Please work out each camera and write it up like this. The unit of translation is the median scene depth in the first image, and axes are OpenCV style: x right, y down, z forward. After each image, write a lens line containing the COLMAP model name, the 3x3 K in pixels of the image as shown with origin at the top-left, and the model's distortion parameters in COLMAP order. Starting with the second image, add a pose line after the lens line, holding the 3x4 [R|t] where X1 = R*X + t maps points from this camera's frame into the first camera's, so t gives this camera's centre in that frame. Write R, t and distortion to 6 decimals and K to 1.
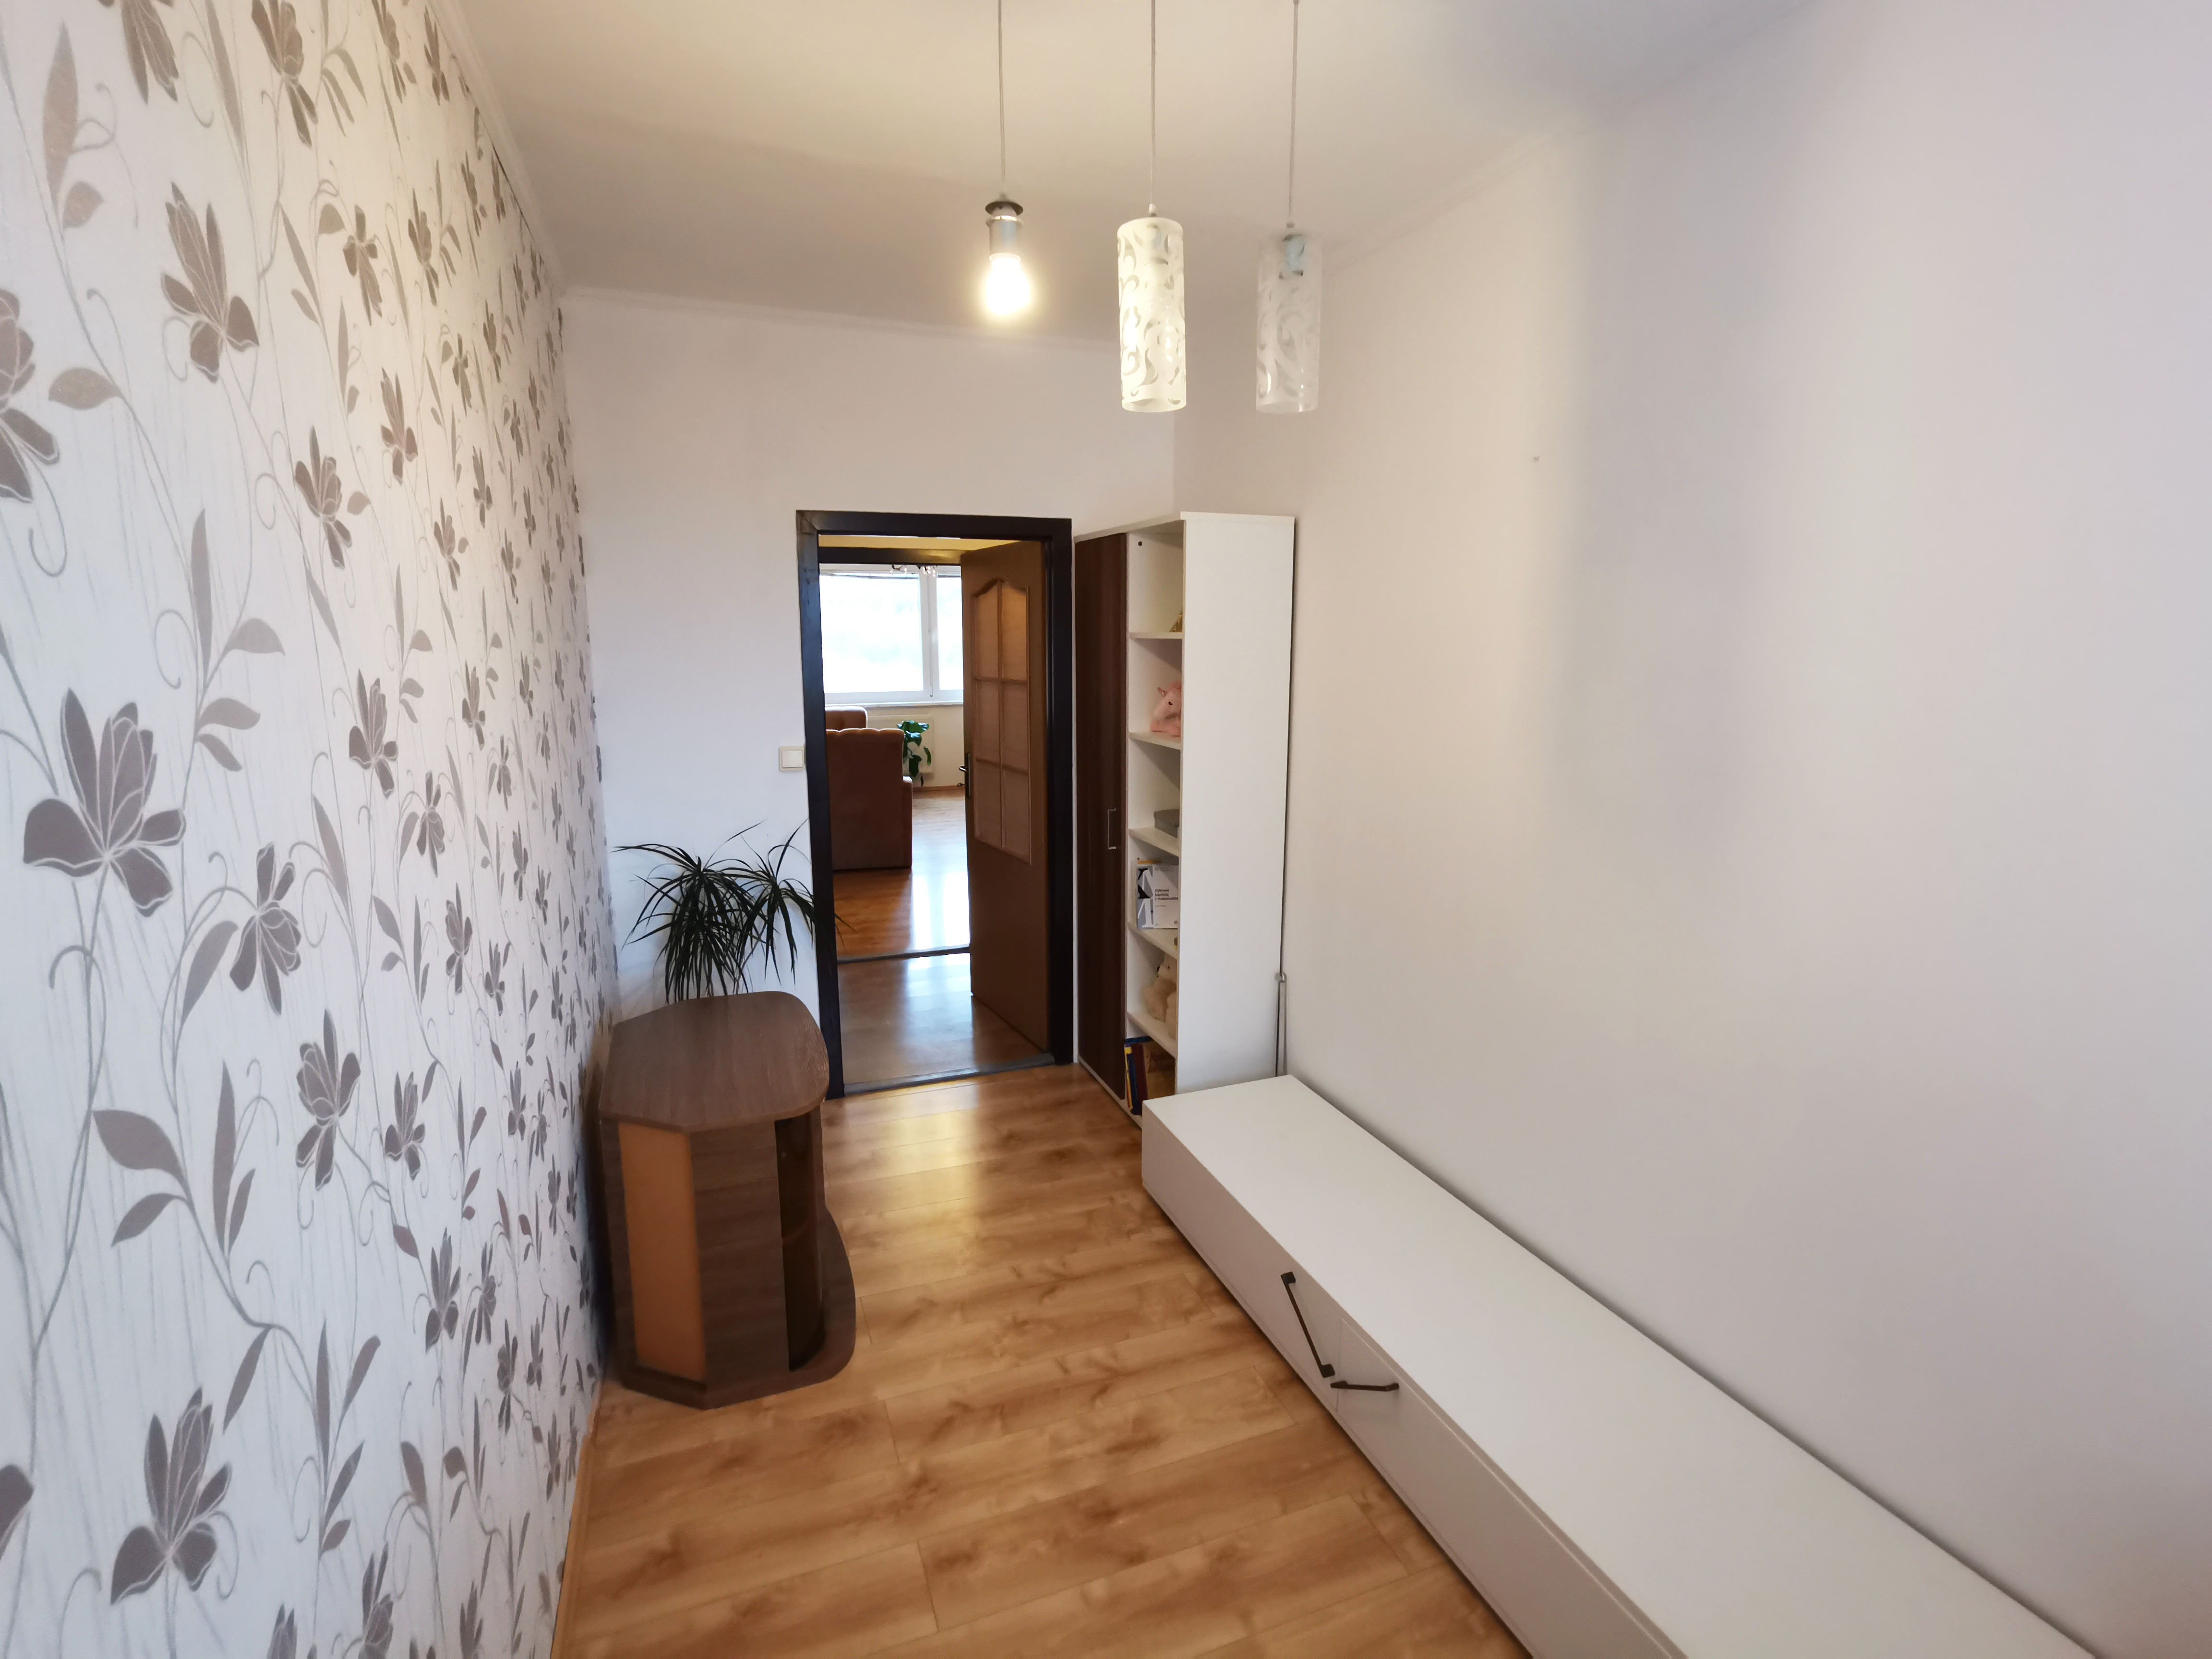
lens RADIAL K [[1076.8, 0, 1130.3], [0, 1076.8, 831.8], [0, 0, 1]] dist [-0.030174, 0.025773]
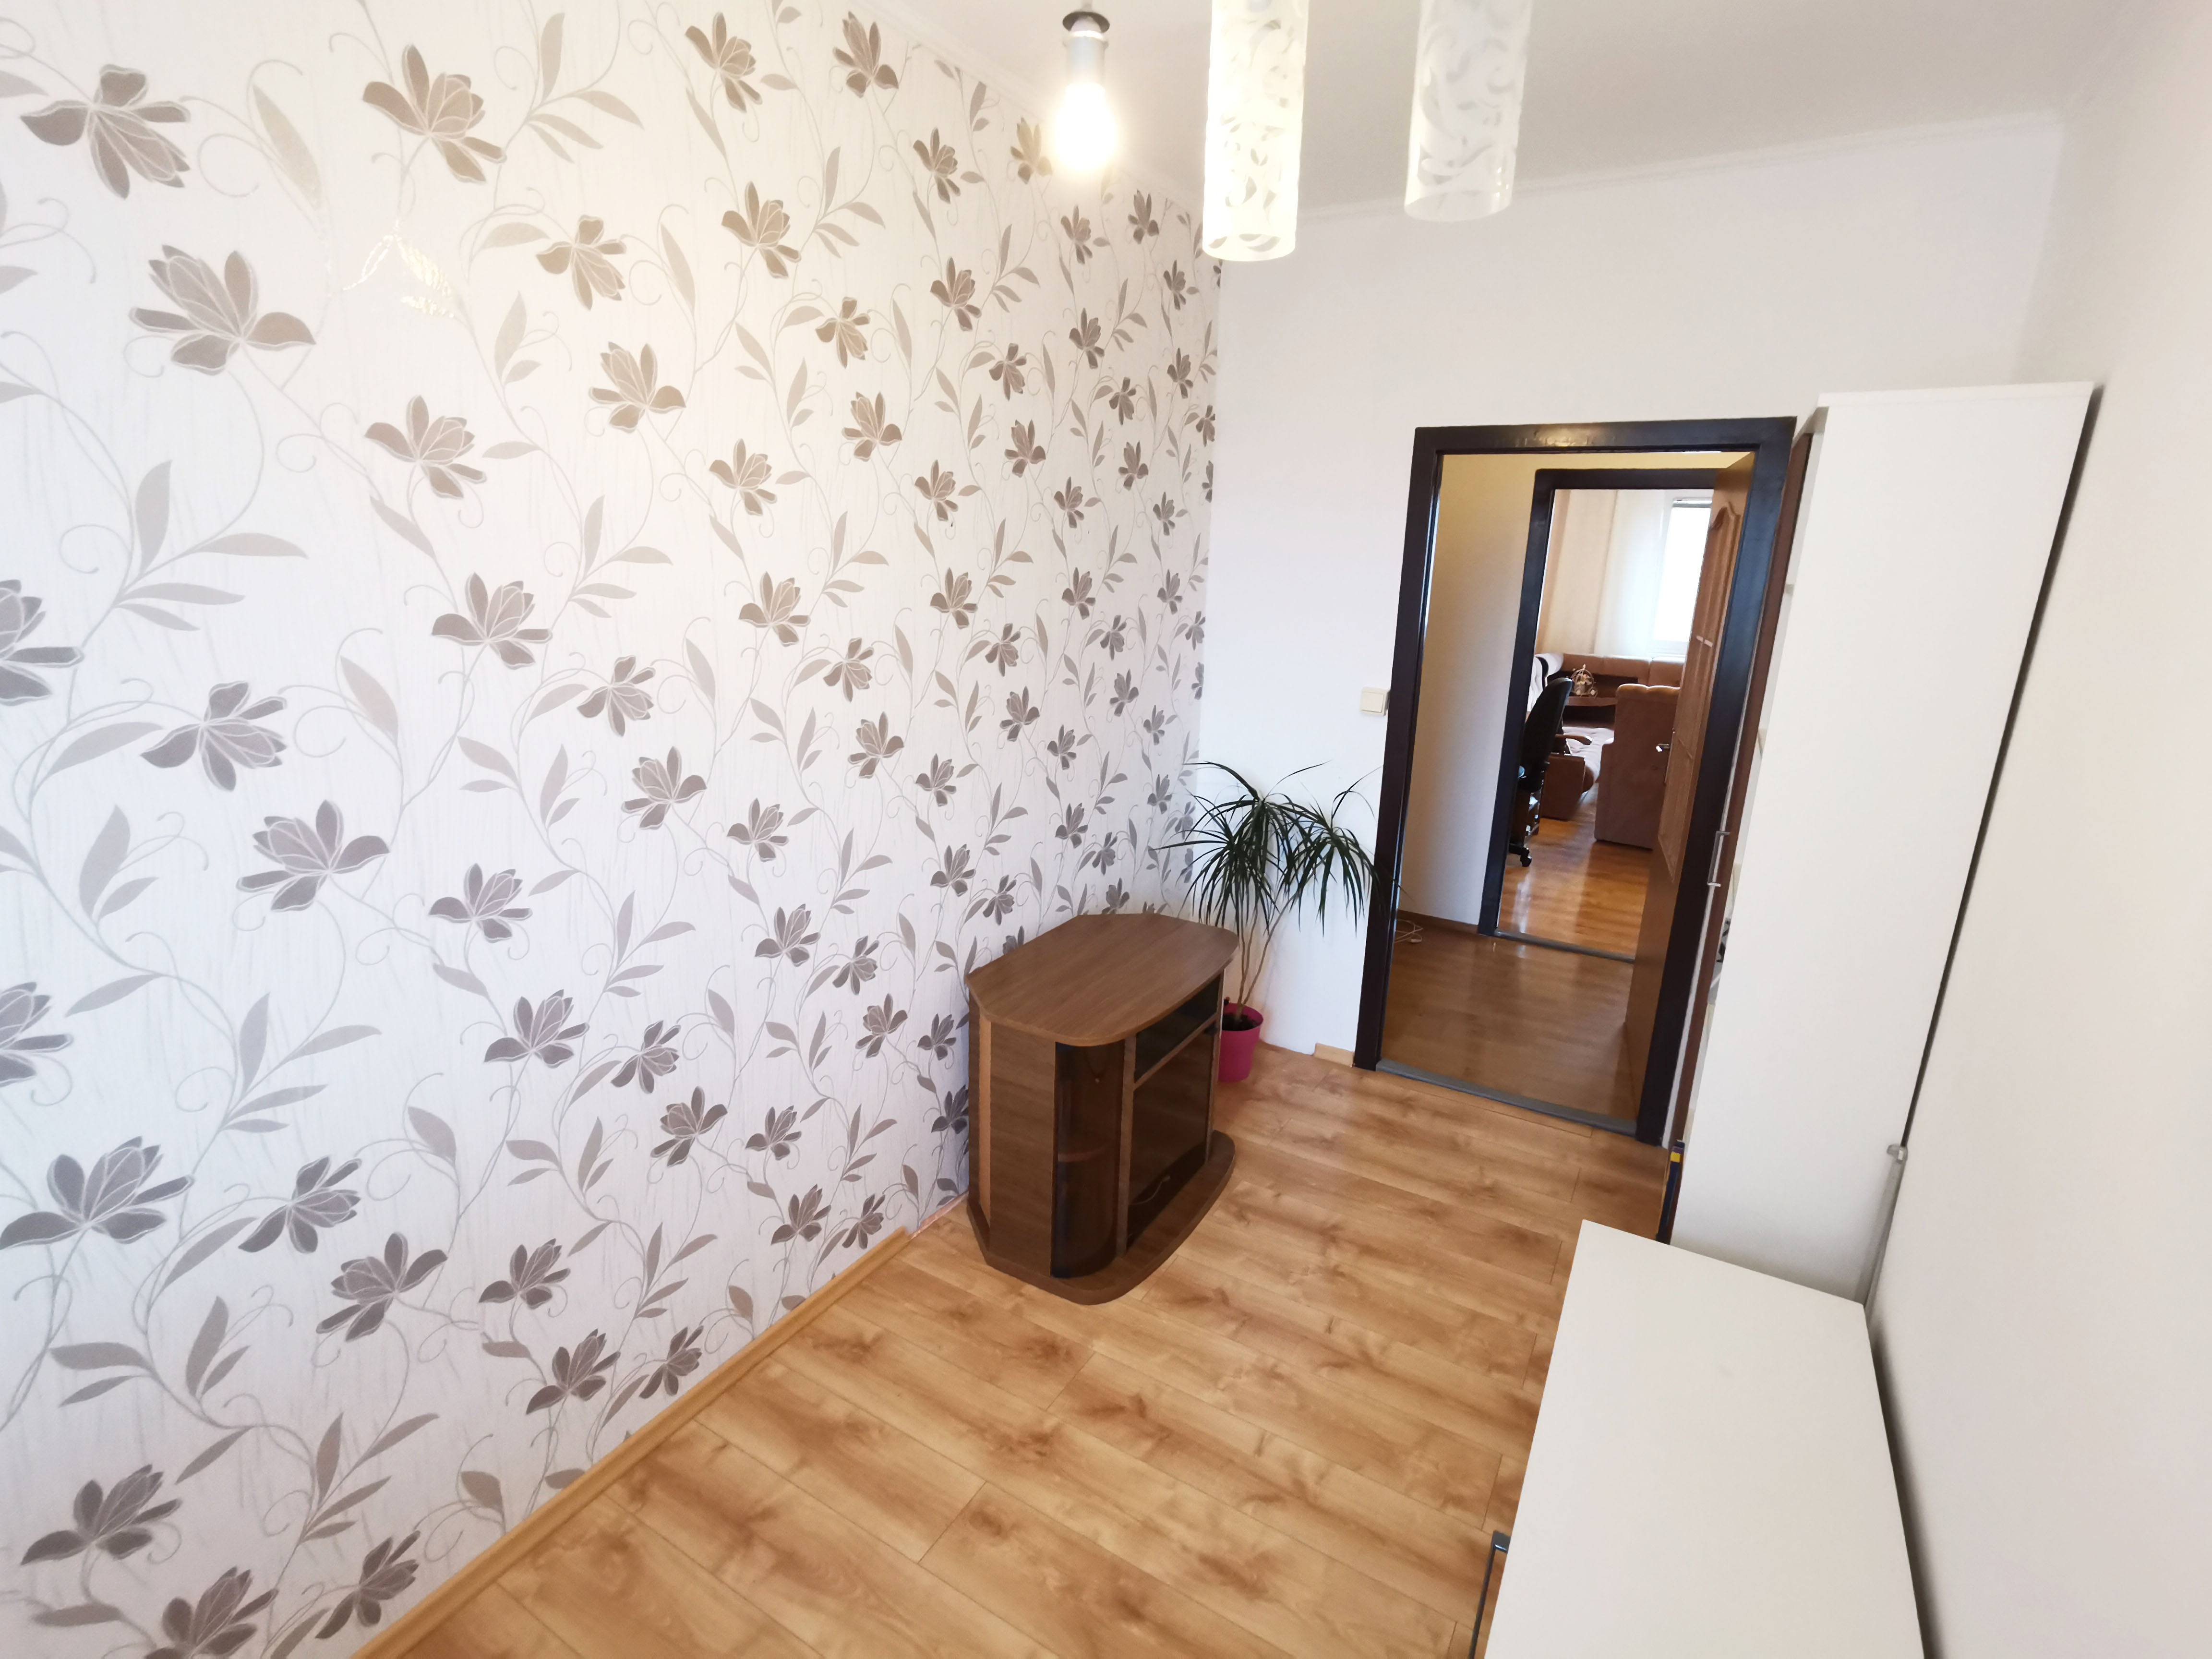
lens RADIAL K [[1076.8, 0, 1106.6], [0, 1076.8, 818.4], [0, 0, 1]] dist [-0.030174, 0.025773]
pose [[0.600139, 0.207305, -0.772566, 0.439995], [-0.169698, 0.976845, 0.130296, -0.079376], [0.781688, 0.052907, 0.621422, 0.372338]]
